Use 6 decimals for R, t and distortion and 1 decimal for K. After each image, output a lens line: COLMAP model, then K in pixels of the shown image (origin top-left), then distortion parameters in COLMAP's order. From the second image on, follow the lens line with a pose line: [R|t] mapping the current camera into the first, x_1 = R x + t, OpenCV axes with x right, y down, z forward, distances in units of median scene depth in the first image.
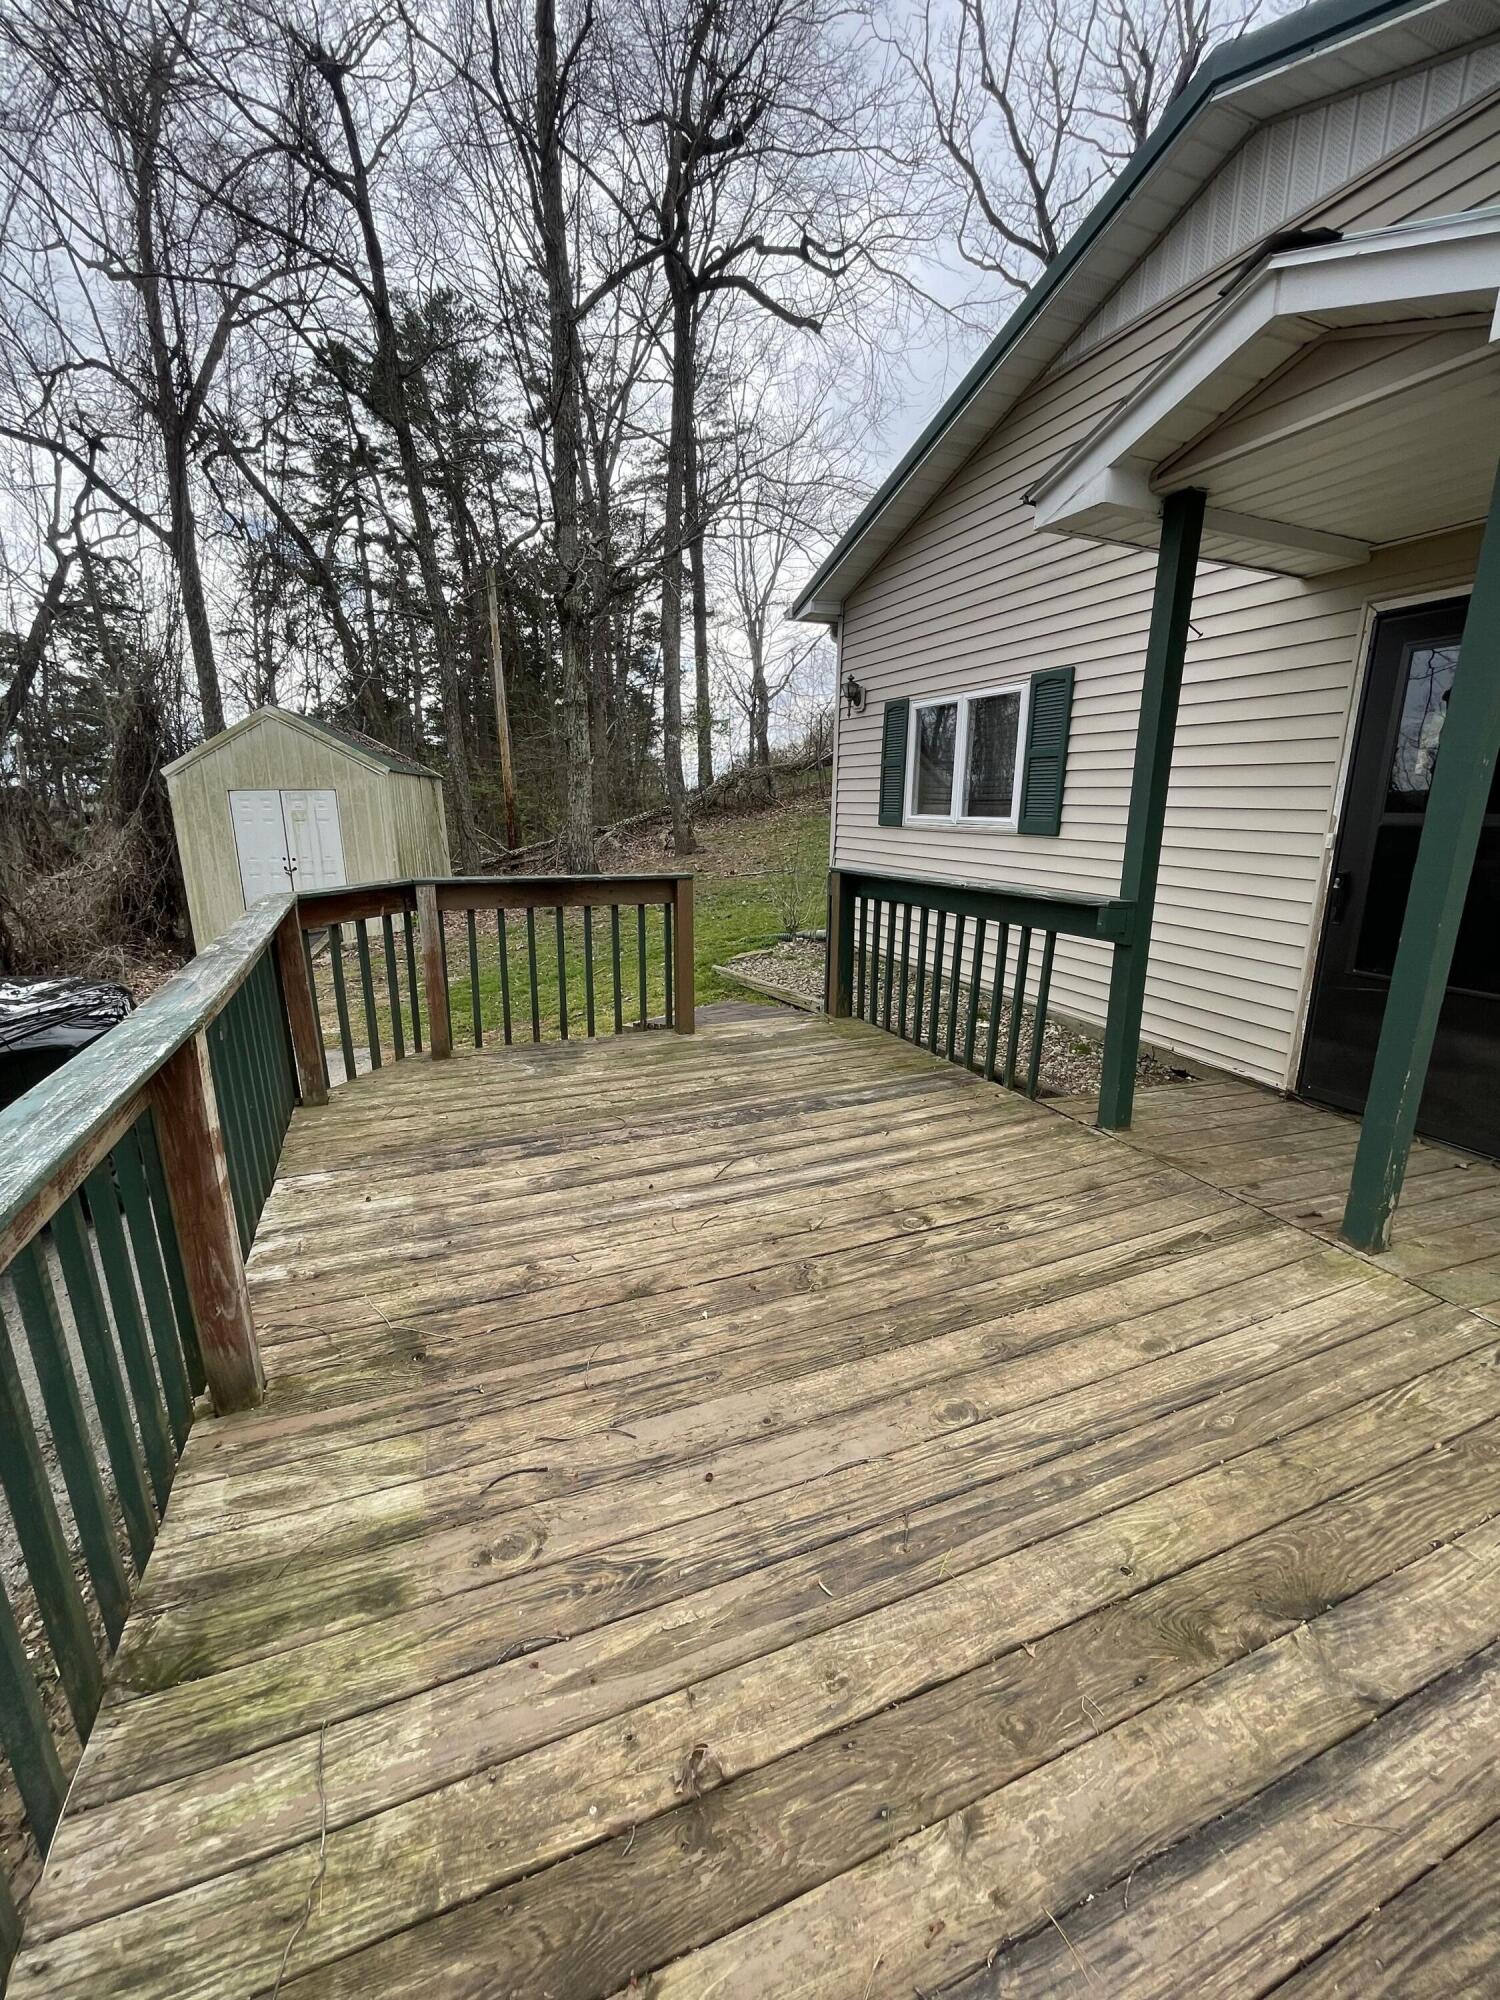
lens RADIAL K [[812.1, 0, 739.6], [0, 812.1, 990.3], [0, 0, 1]] dist [0.001597, 0.000122]
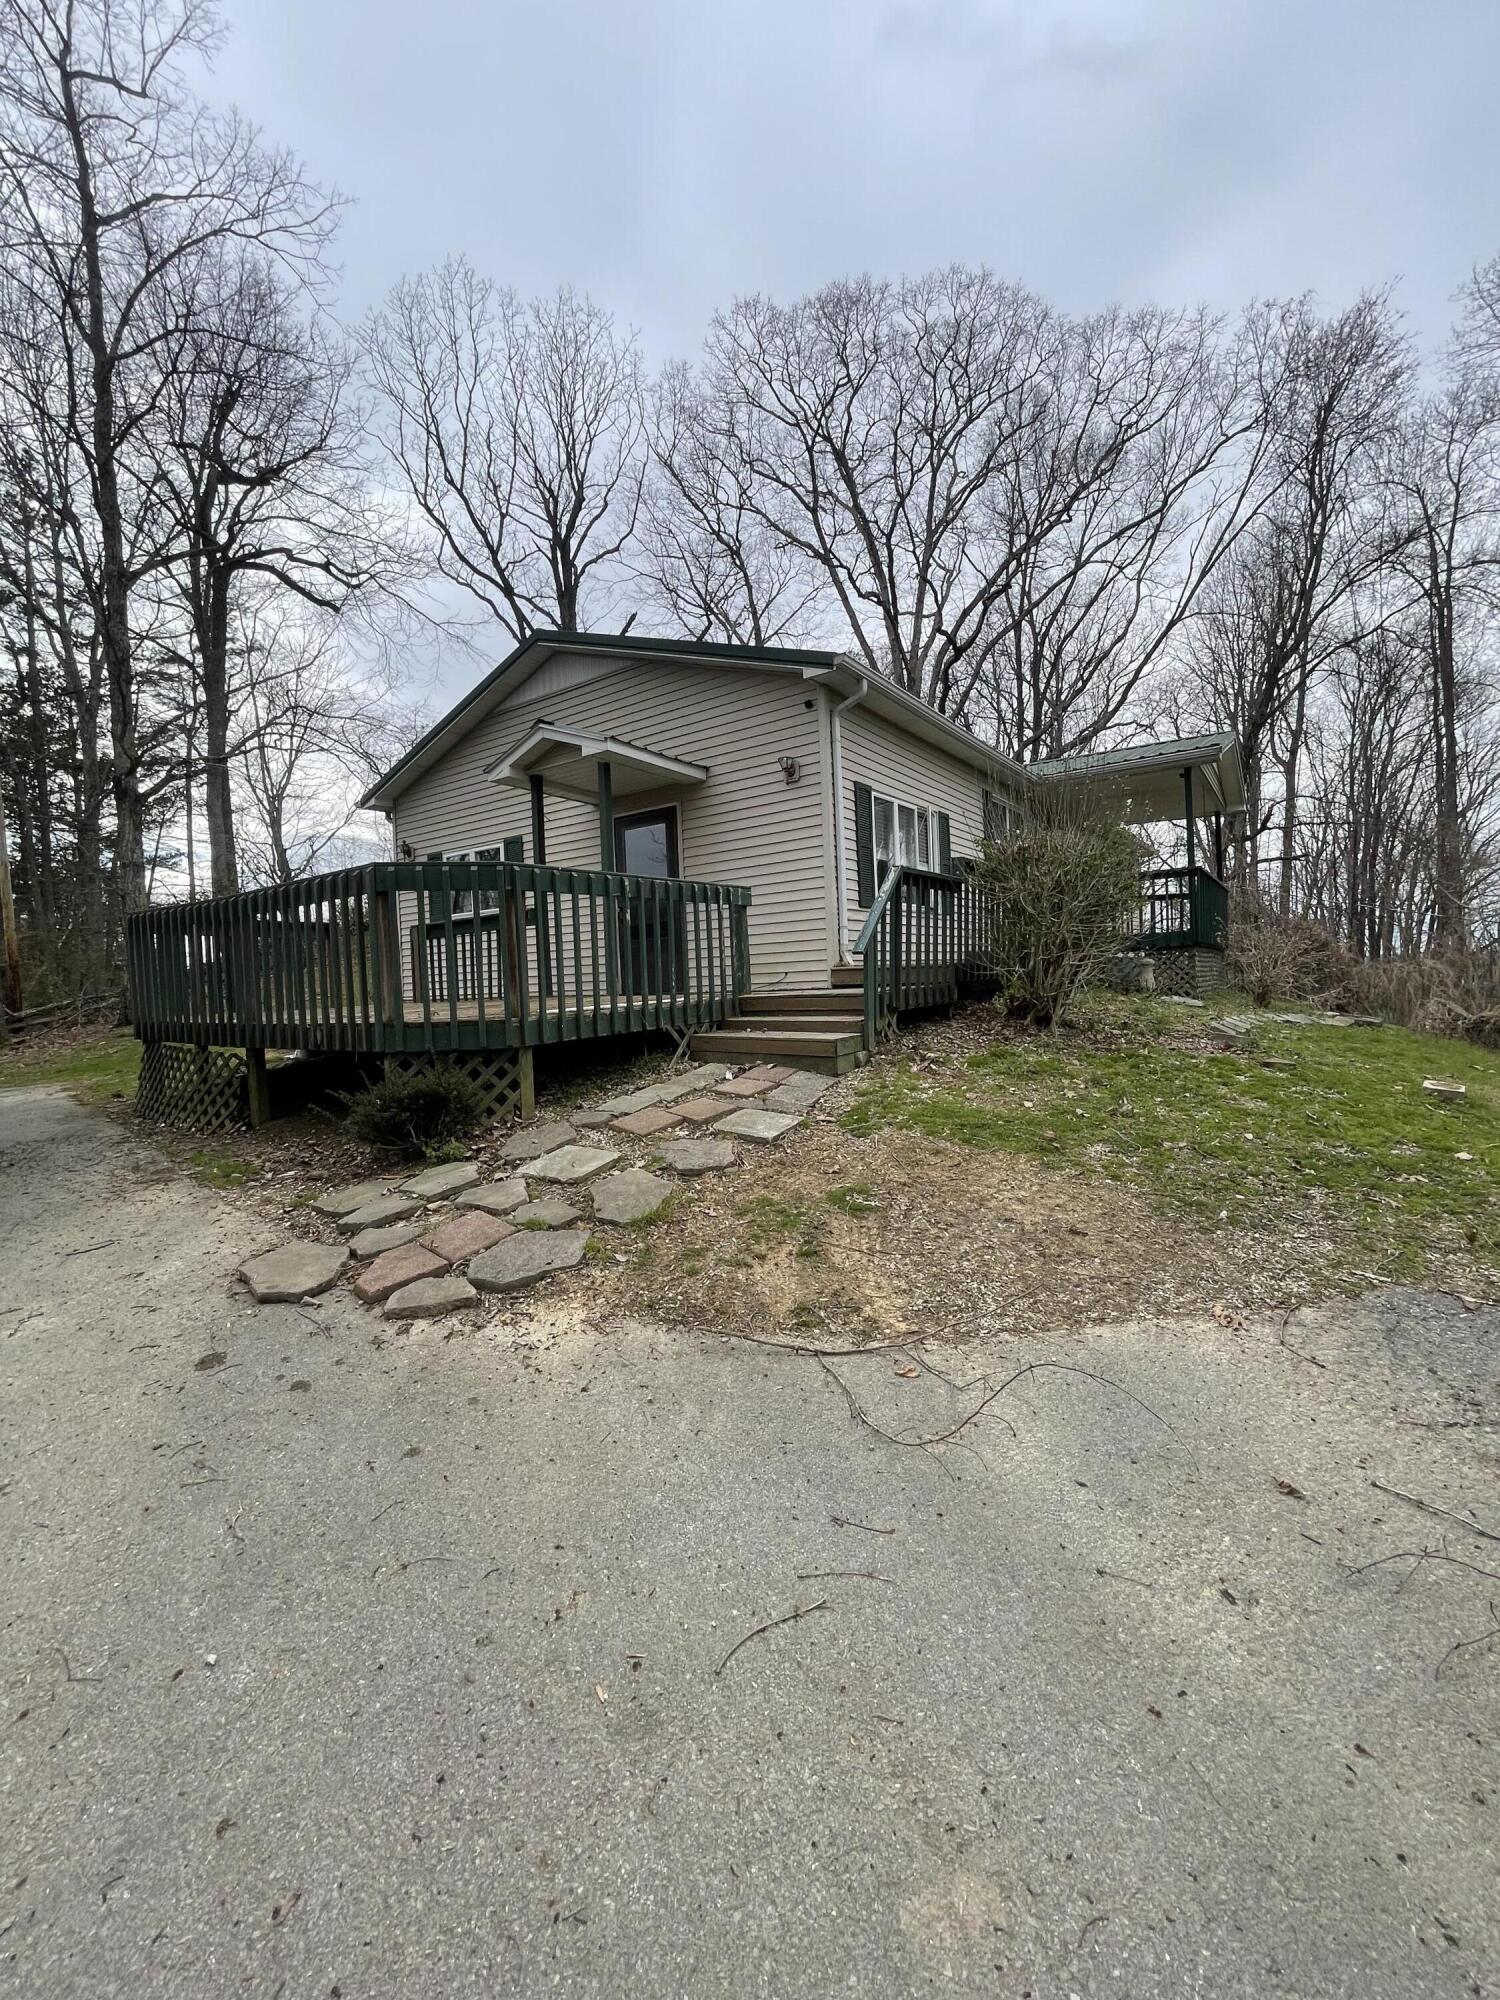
lens RADIAL K [[810.0, 0, 743.1], [0, 810.0, 991.2], [0, 0, 1]] dist [-0.001545, 0.000169]
pose [[0.844918, -0.046475, 0.532874, -0.084117], [0.165604, 0.969999, -0.177979, 0.156794], [-0.508615, 0.238624, 0.827266, -0.319168]]
